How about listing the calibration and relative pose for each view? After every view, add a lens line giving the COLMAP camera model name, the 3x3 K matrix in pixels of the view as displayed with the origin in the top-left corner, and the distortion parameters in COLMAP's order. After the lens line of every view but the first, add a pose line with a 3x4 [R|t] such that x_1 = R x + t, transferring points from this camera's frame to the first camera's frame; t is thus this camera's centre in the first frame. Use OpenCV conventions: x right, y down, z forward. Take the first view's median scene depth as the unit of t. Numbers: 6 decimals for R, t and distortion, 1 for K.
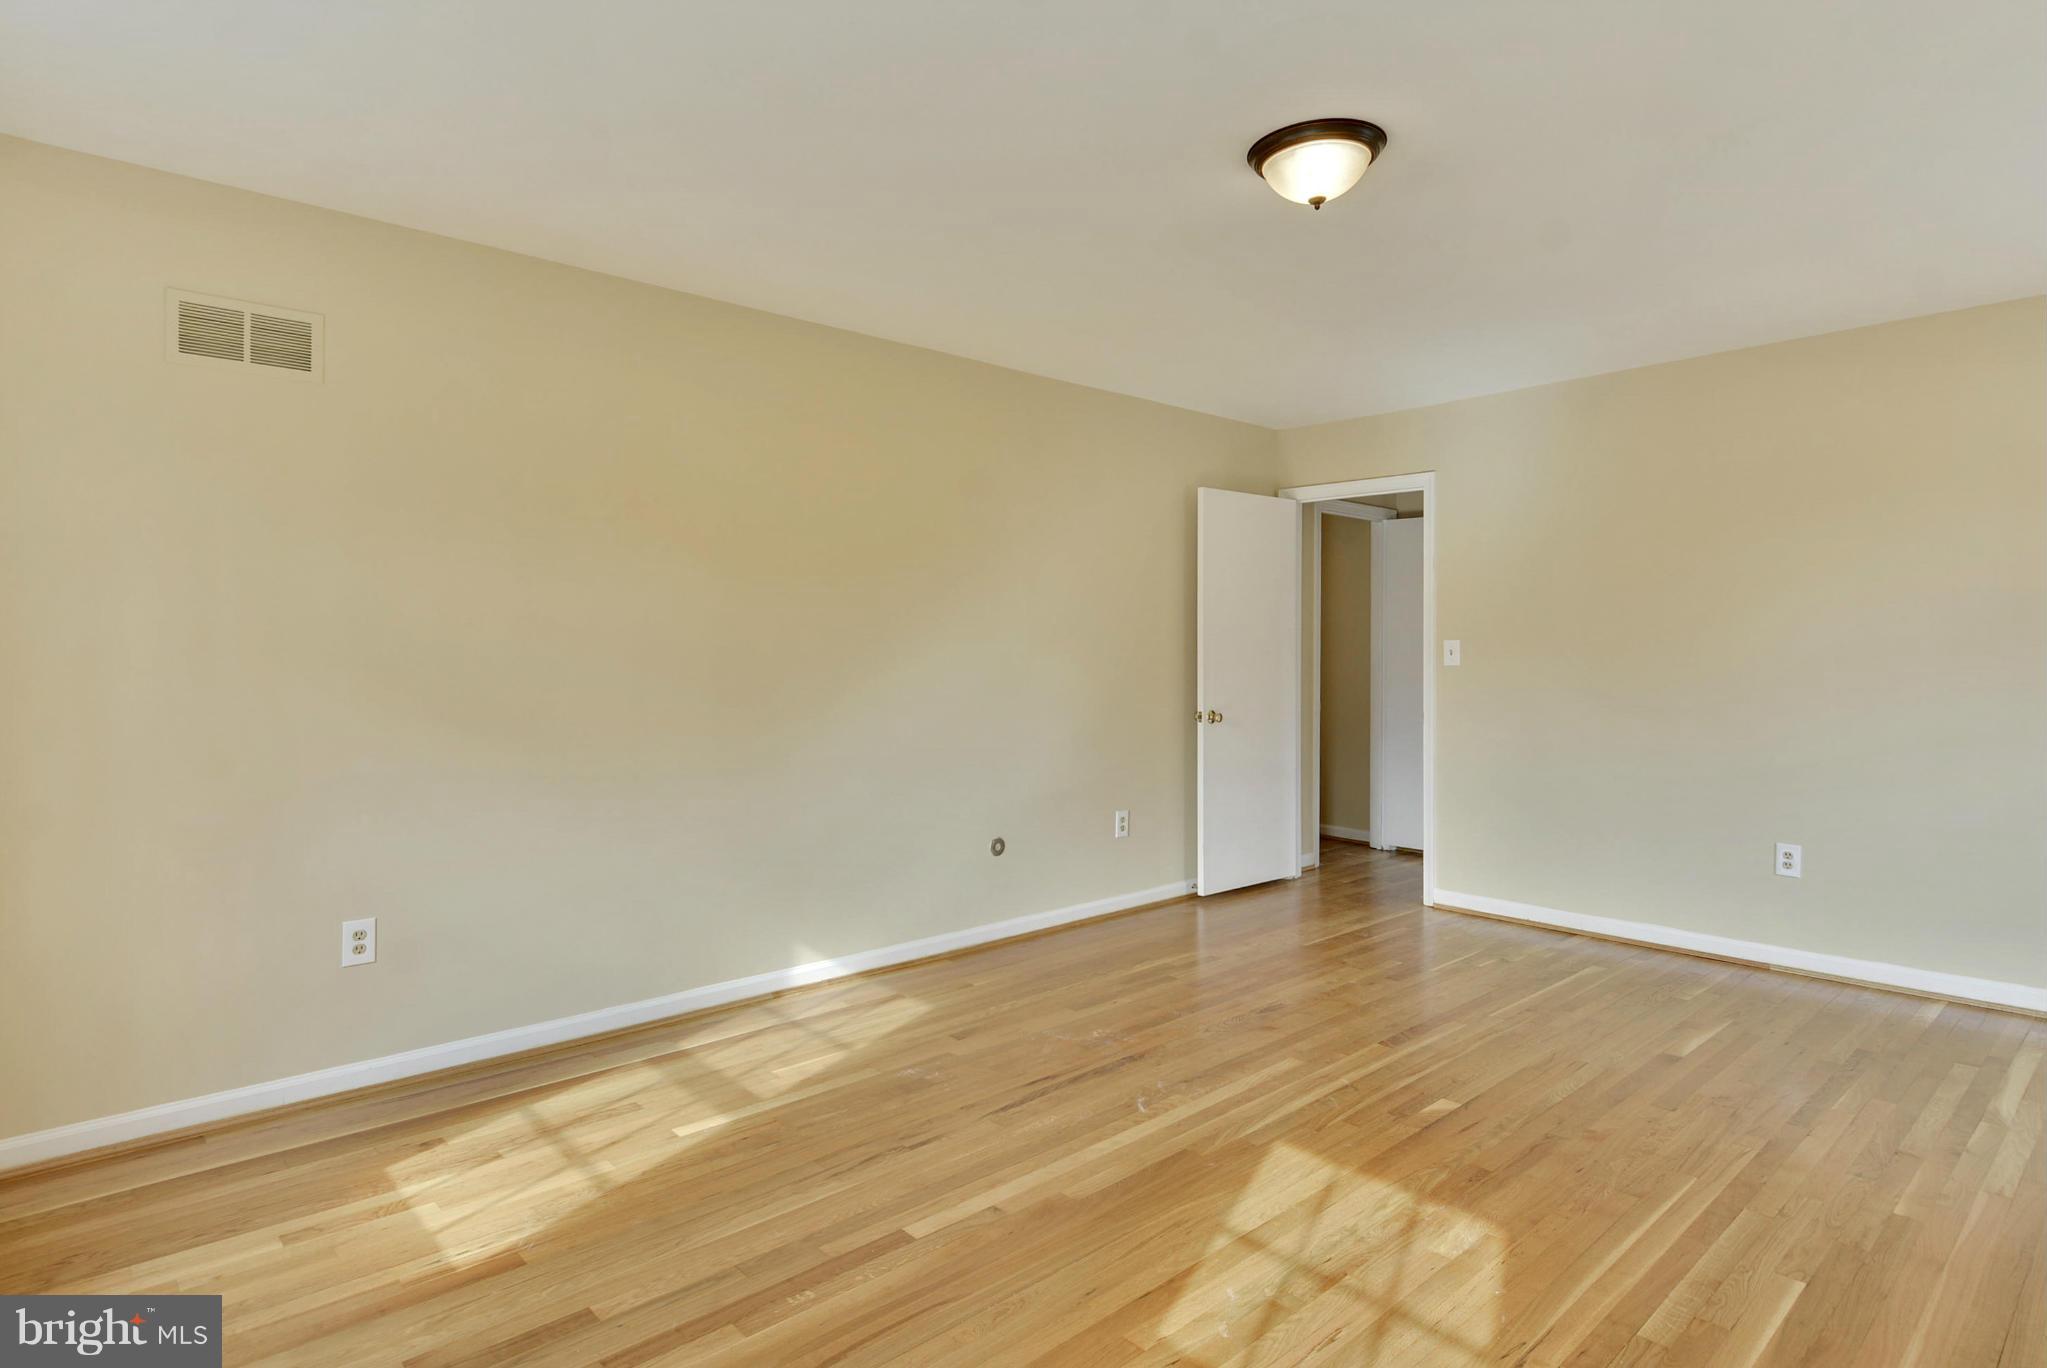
lens RADIAL K [[1078.1, 0, 1024.6], [0, 1078.1, 673.4], [0, 0, 1]] dist [0.017753, -0.020210]
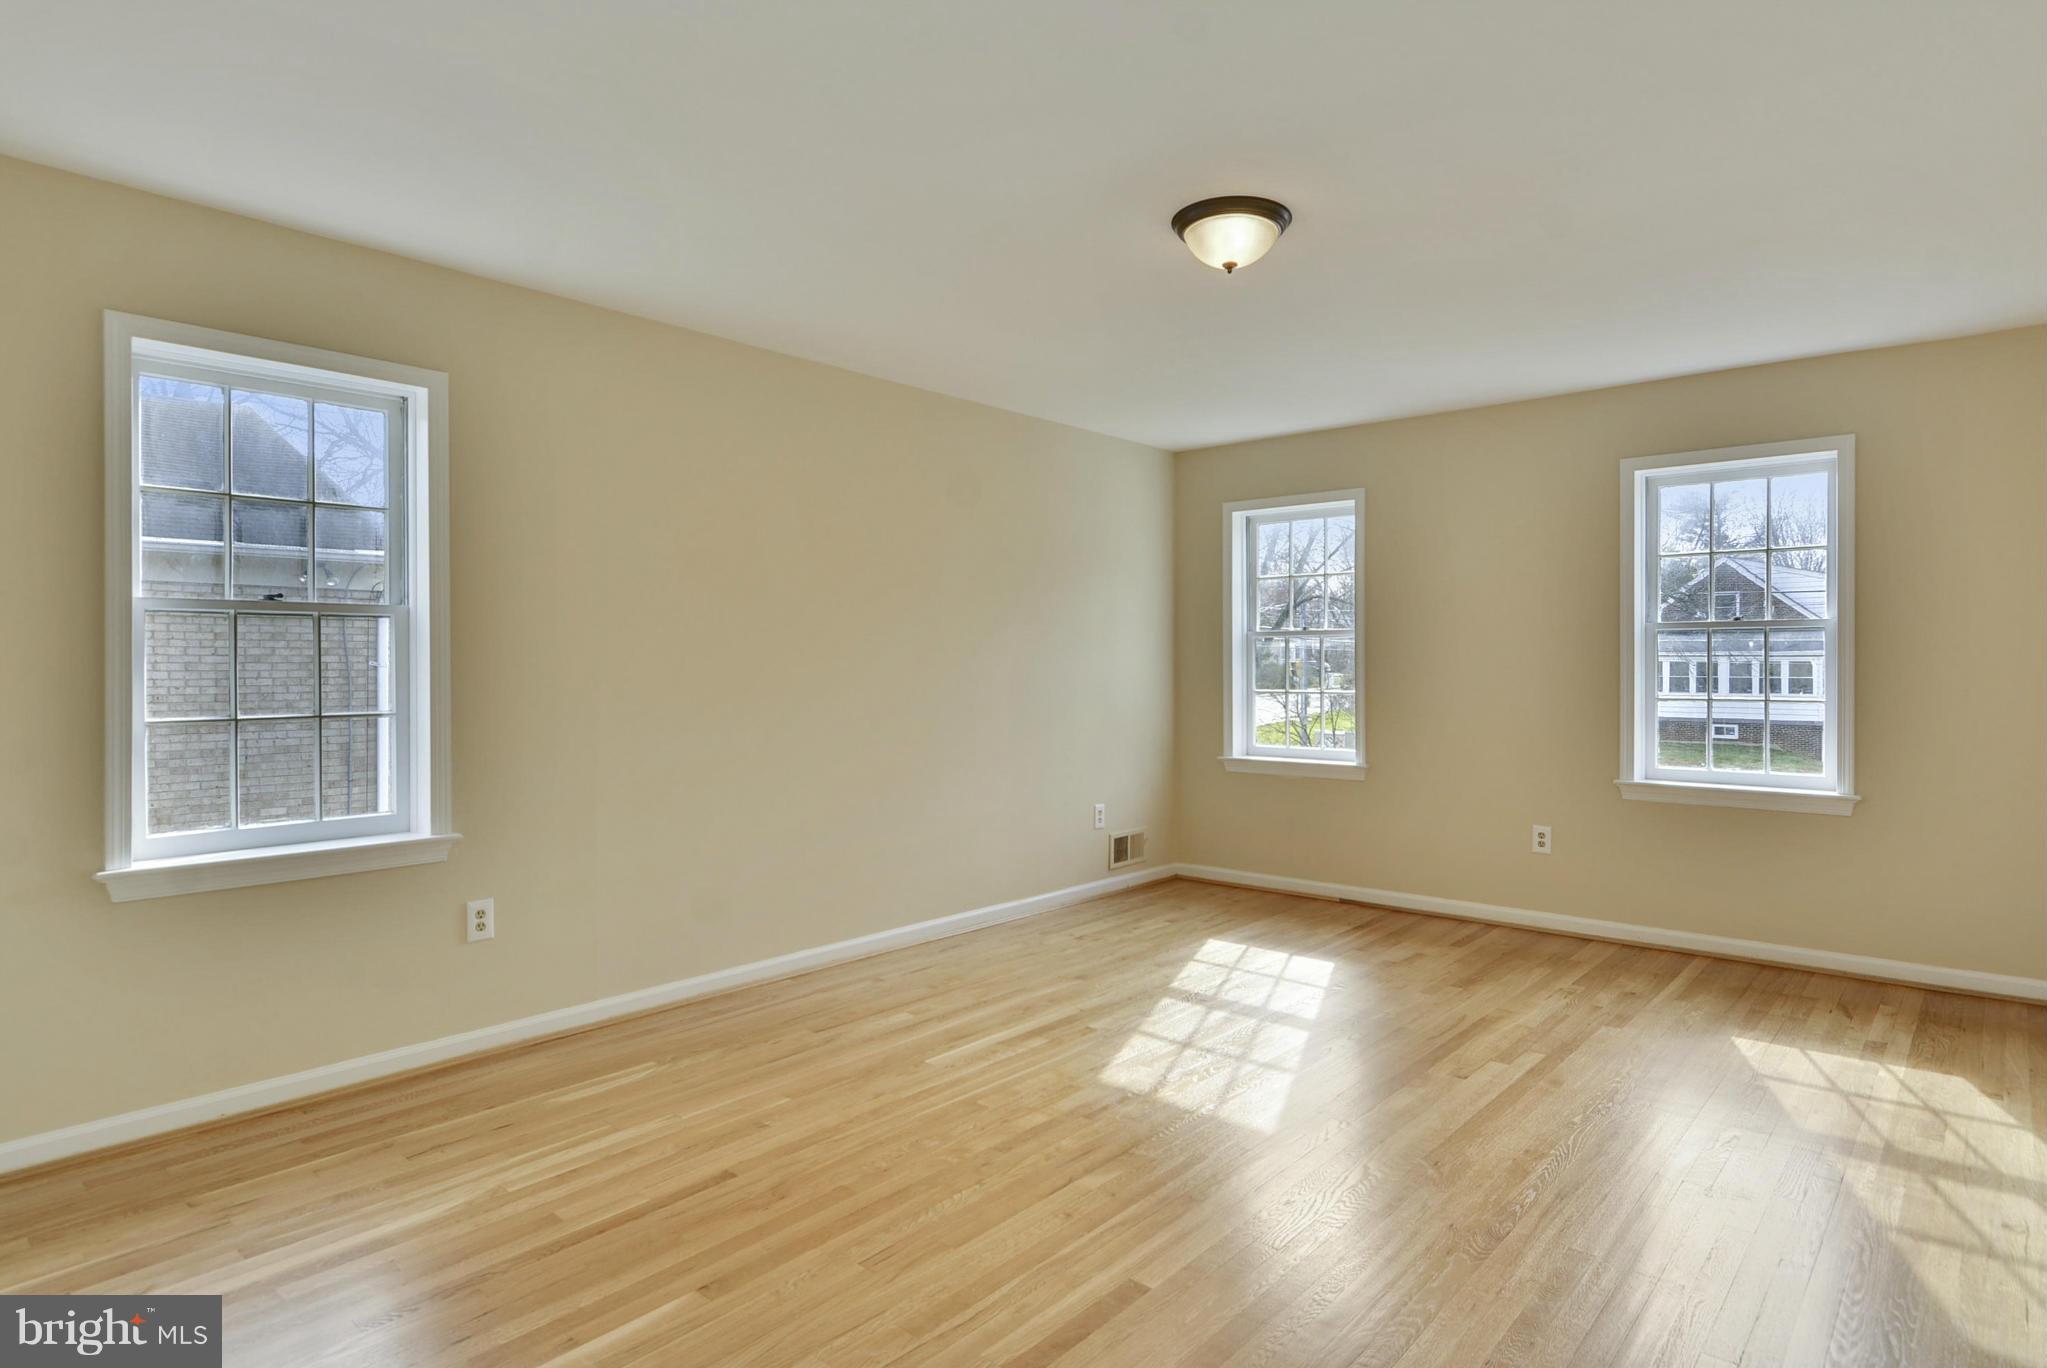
lens RADIAL K [[1078.1, 0, 1024.6], [0, 1078.1, 673.4], [0, 0, 1]] dist [0.017753, -0.020210]
pose [[-0.994624, 0.004695, -0.103442, 0.603467], [0.002215, 0.999708, 0.024076, -0.038161], [0.103525, 0.023717, -0.994344, 2.101389]]
